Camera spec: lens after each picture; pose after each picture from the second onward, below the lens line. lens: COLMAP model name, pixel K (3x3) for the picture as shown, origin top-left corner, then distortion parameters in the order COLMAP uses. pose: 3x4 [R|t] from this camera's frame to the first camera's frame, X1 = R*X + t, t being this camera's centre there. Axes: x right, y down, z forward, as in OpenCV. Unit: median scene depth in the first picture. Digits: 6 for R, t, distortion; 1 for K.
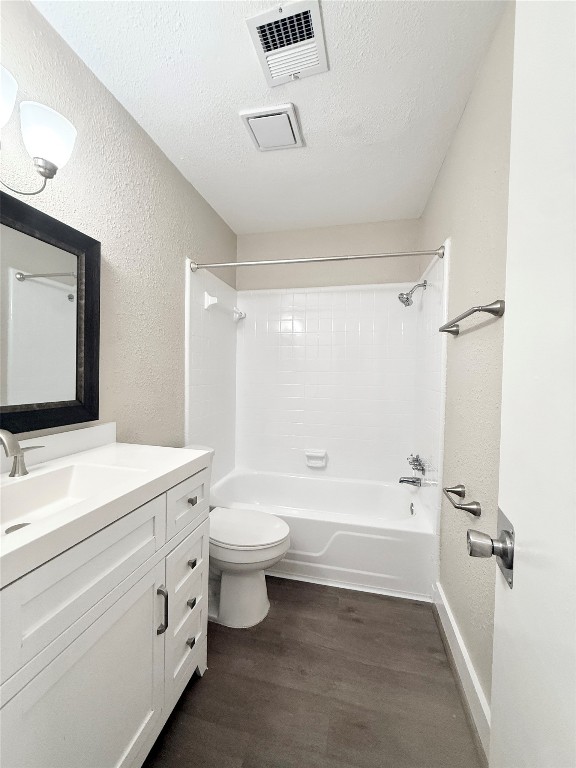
lens RADIAL K [[306.1, 0, 288.0], [0, 306.1, 384.0], [0, 0, 1]] dist [0.001245, -0.000057]
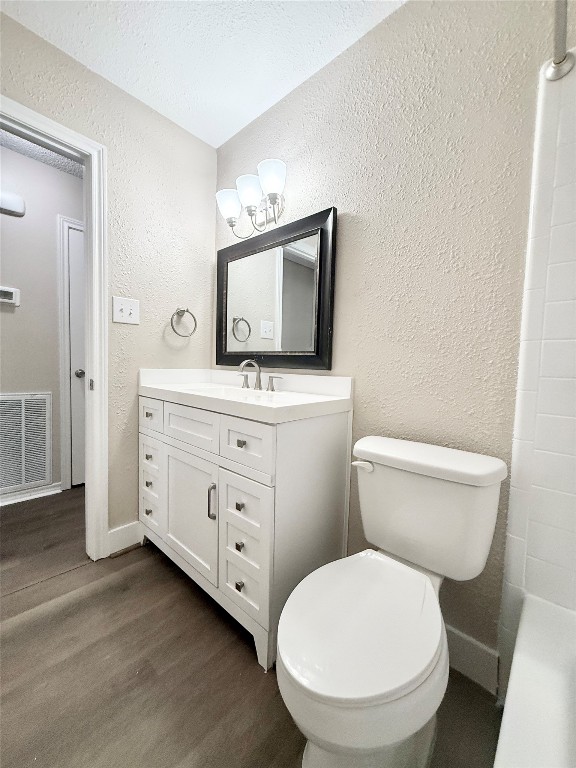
lens RADIAL K [[304.8, 0, 289.7], [0, 304.8, 388.4], [0, 0, 1]] dist [-0.001223, -0.000079]
pose [[-0.487835, 0.019679, -0.872714, 0.373252], [-0.076830, 0.994898, 0.065381, 0.110814], [0.869548, 0.098946, -0.483834, 1.286355]]
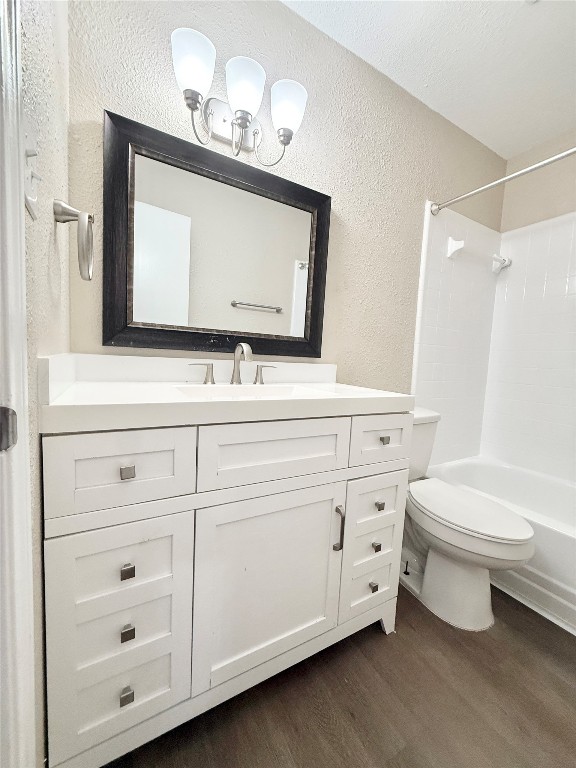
lens RADIAL K [[306.1, 0, 288.0], [0, 306.1, 384.0], [0, 0, 1]] dist [0.001245, -0.000057]
pose [[0.678800, 0.075525, -0.730429, 0.128016], [-0.059546, 0.997082, 0.047759, 0.151629], [0.731905, 0.011075, 0.681317, 0.121899]]
